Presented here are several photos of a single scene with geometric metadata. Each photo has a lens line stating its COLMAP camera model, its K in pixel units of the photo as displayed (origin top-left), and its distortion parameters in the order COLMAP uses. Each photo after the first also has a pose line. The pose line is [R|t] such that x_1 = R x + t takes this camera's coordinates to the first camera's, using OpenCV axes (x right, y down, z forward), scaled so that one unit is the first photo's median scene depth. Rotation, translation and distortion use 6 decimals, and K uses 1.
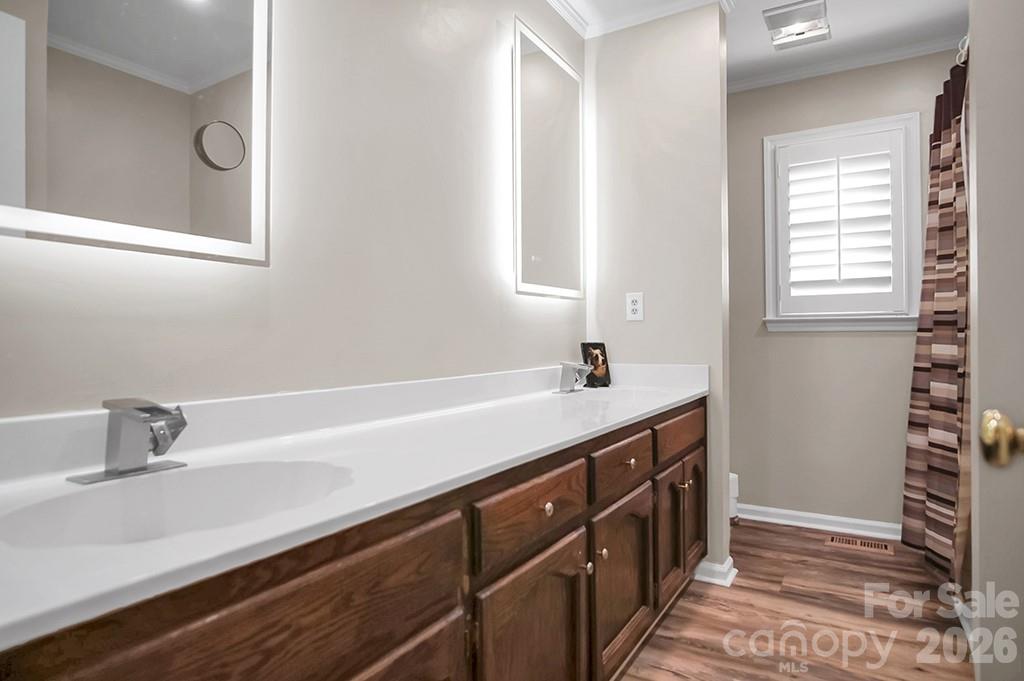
lens RADIAL K [[573.1, 0, 503.1], [0, 573.1, 322.7], [0, 0, 1]] dist [-0.040798, 0.020064]
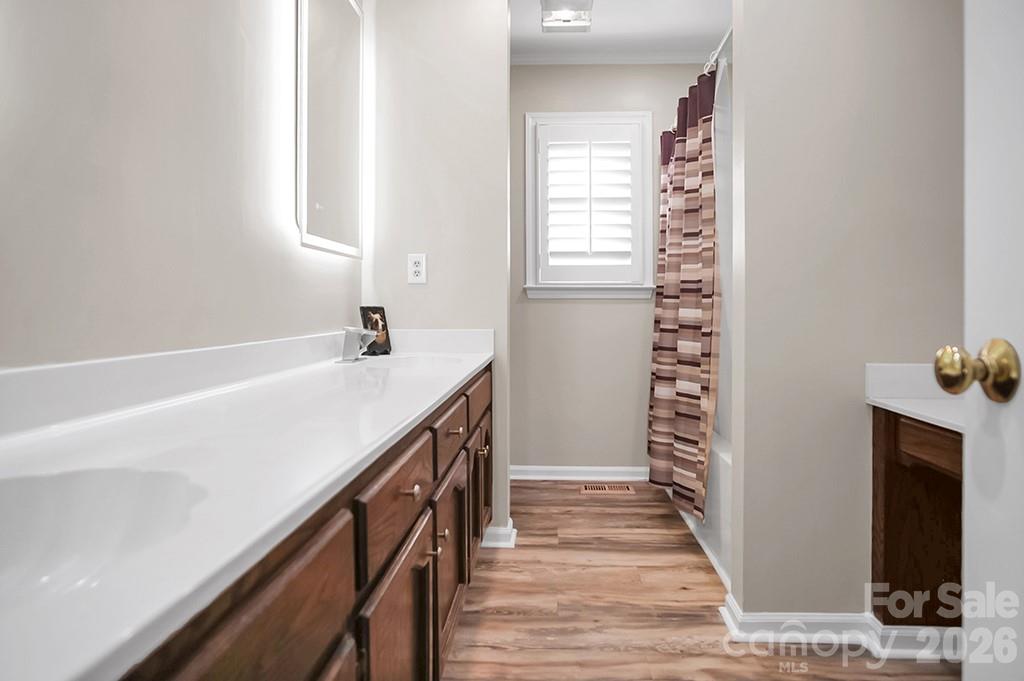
lens RADIAL K [[588.4, 0, 512.4], [0, 588.4, 295.2], [0, 0, 1]] dist [-0.024672, 0.000704]
pose [[0.876725, 0.016959, 0.480693, -0.116953], [-0.019070, 0.999818, -0.000494, 0.015849], [-0.480614, -0.008734, 0.876889, 0.088894]]
